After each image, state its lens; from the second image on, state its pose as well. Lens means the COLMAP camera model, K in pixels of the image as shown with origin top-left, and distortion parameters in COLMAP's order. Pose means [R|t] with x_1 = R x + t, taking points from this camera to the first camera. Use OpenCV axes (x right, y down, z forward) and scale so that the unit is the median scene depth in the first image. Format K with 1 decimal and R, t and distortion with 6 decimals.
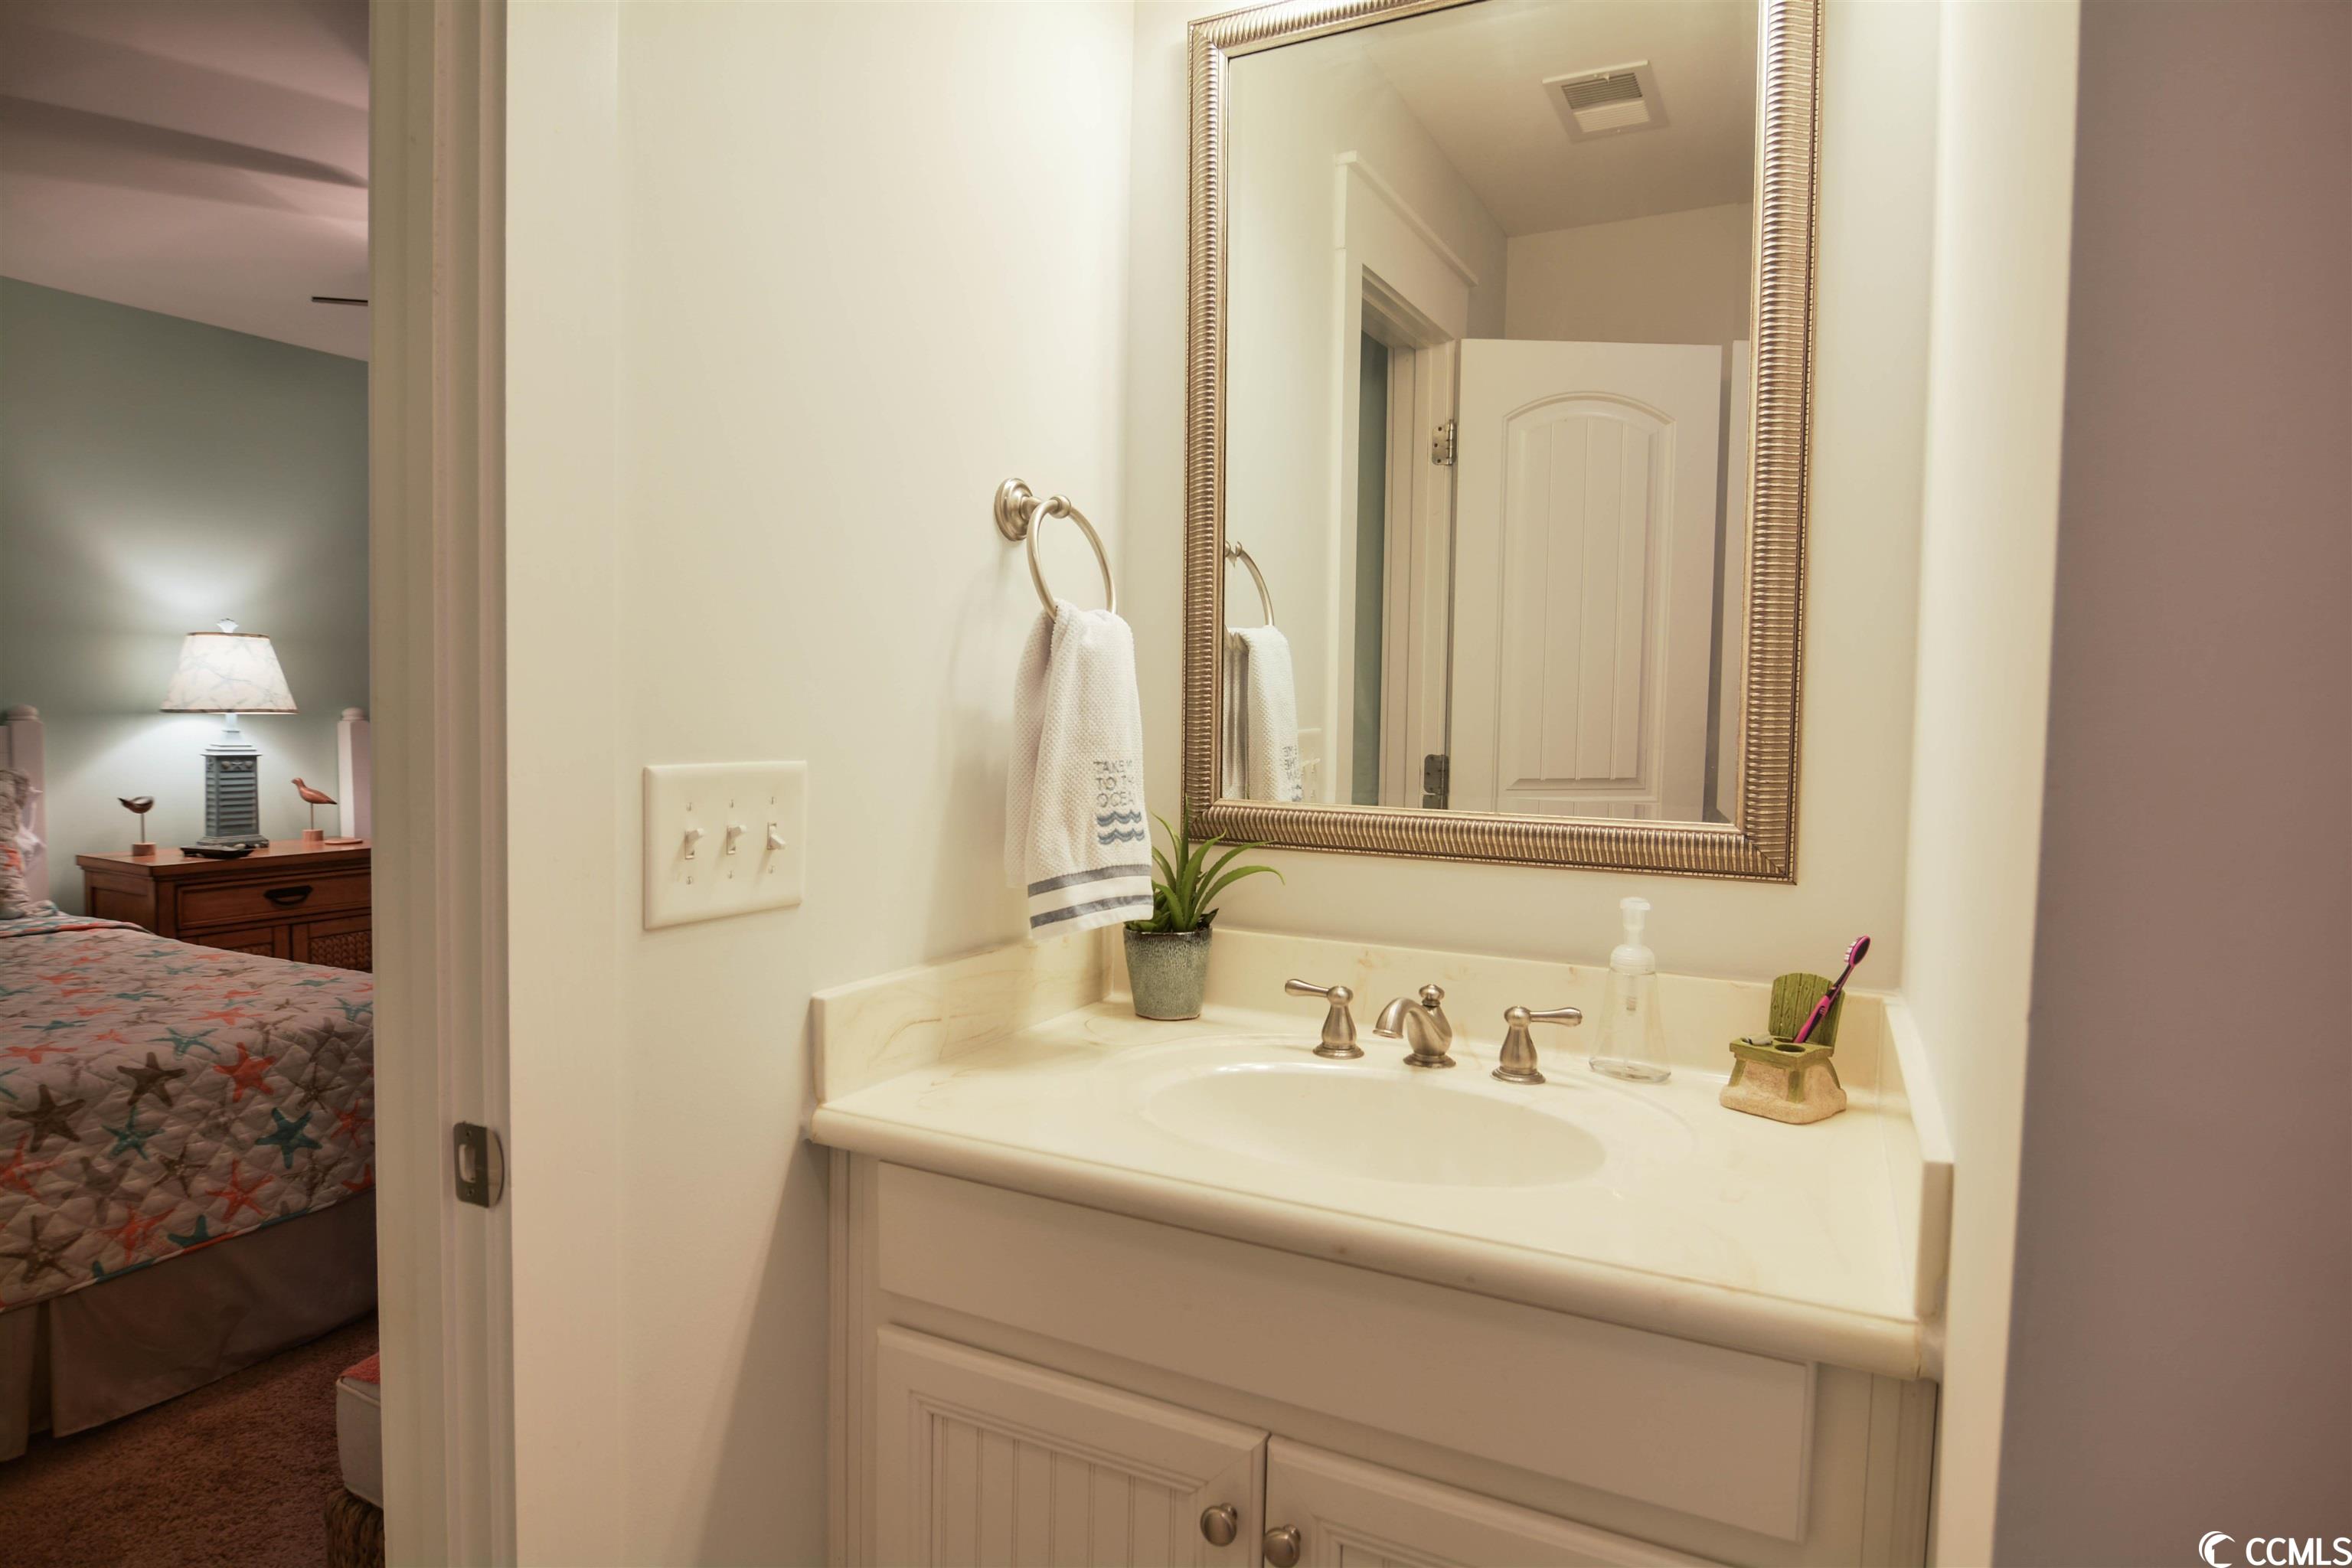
lens RADIAL K [[1249.7, 0, 1173.8], [0, 1249.7, 773.7], [0, 0, 1]] dist [-0.007936, -0.011443]
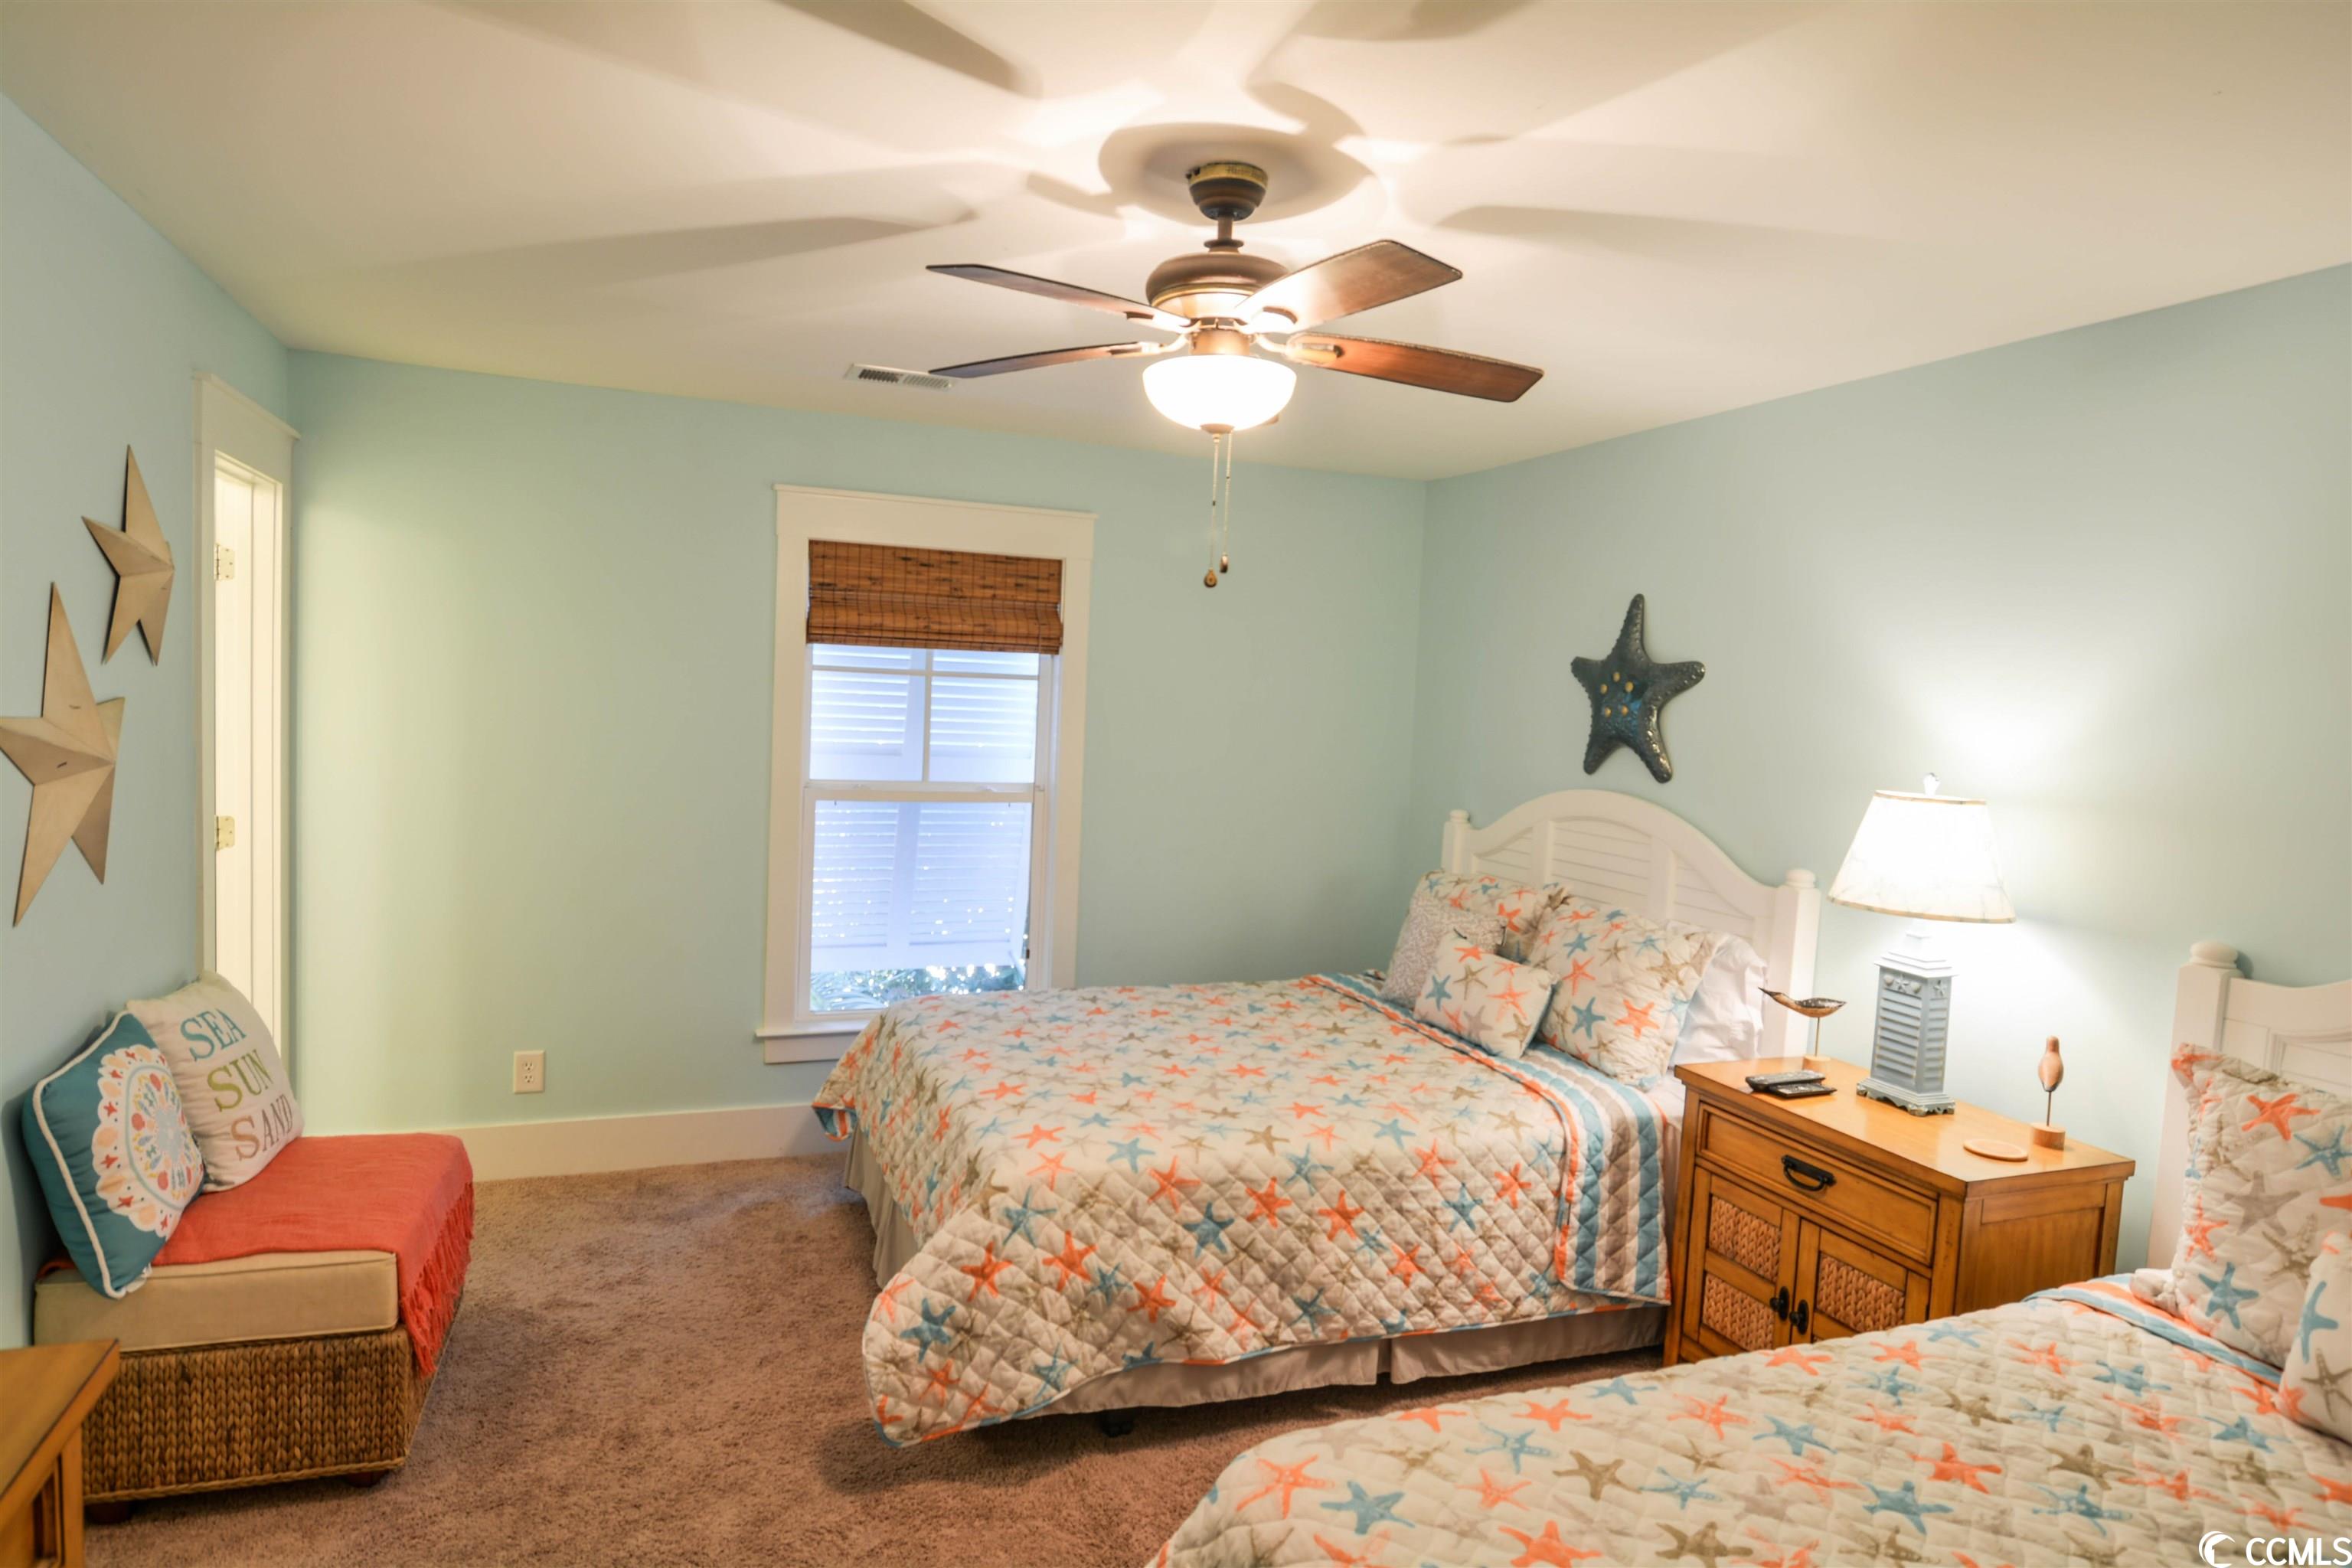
lens RADIAL K [[1249.7, 0, 1173.8], [0, 1249.7, 773.7], [0, 0, 1]] dist [-0.007936, -0.011443]
pose [[-0.641311, -0.013449, -0.767163, 0.080434], [-0.106976, 0.991648, 0.072042, -0.236621], [0.759787, 0.128269, -0.637394, 2.001489]]
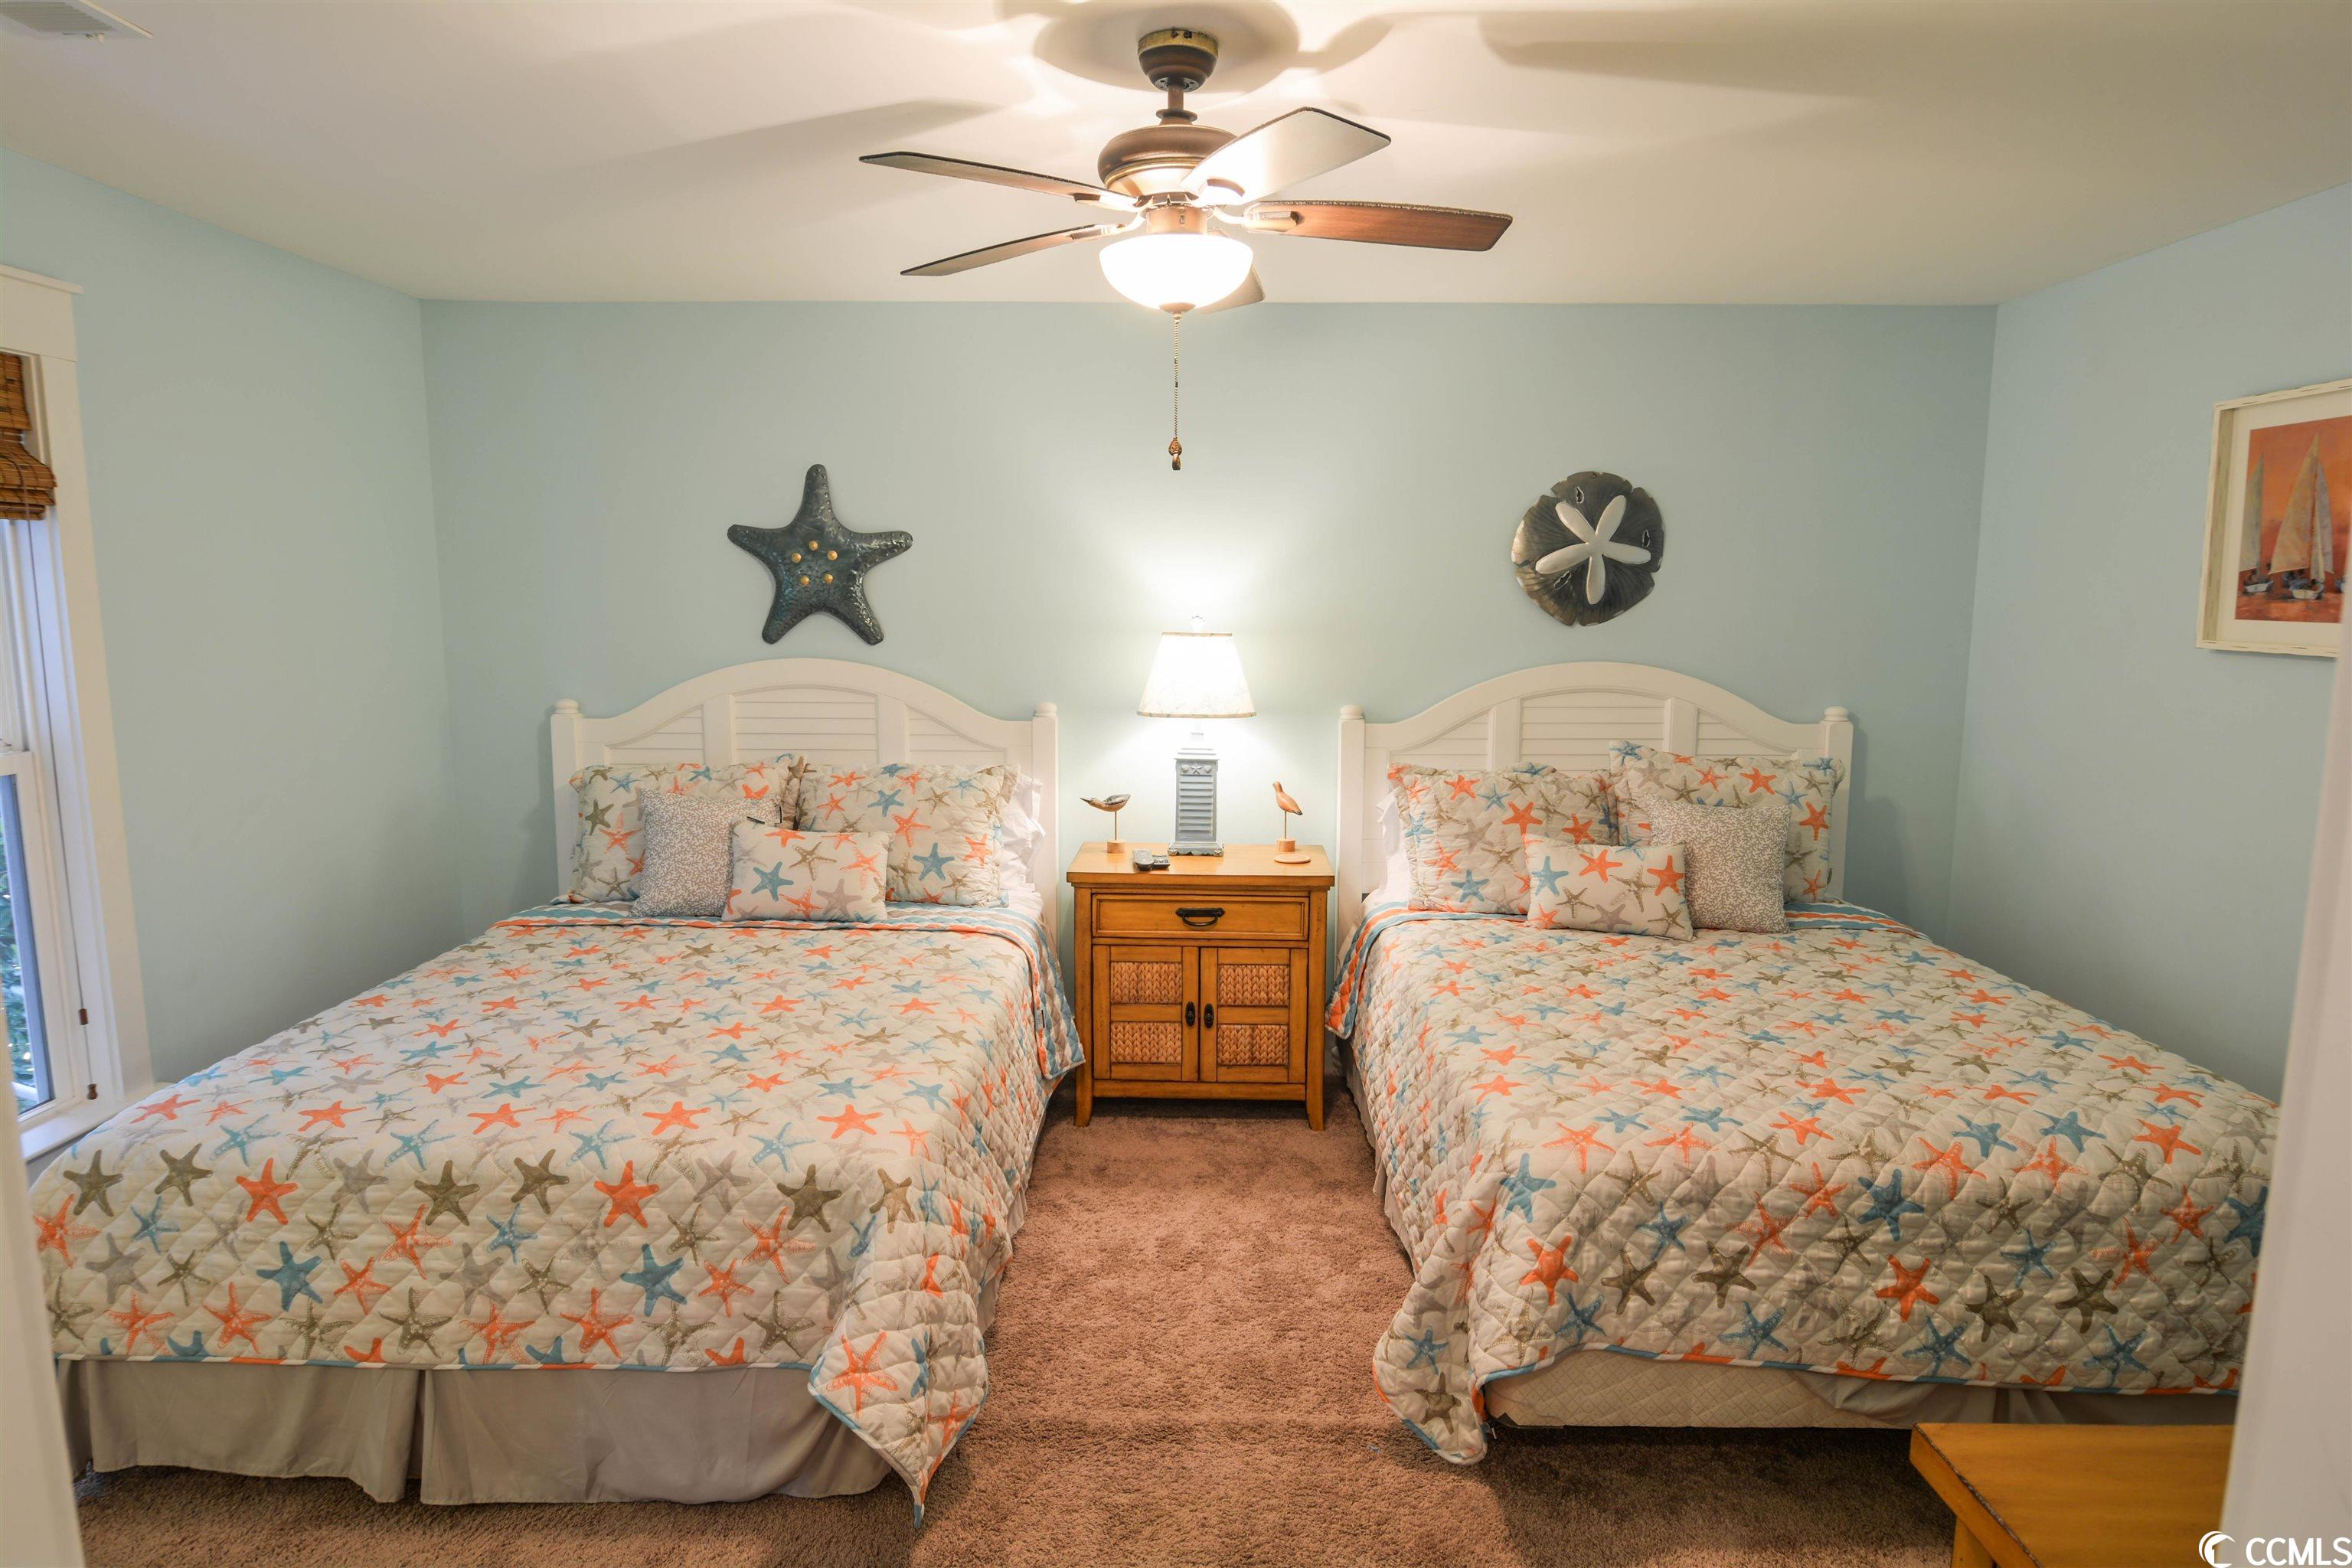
lens RADIAL K [[1249.7, 0, 1173.8], [0, 1249.7, 773.7], [0, 0, 1]] dist [-0.007936, -0.011443]
pose [[0.427430, 0.101576, -0.898324, 0.211413], [-0.039255, 0.994816, 0.093809, -0.171209], [0.903196, -0.004833, 0.429201, 1.003662]]
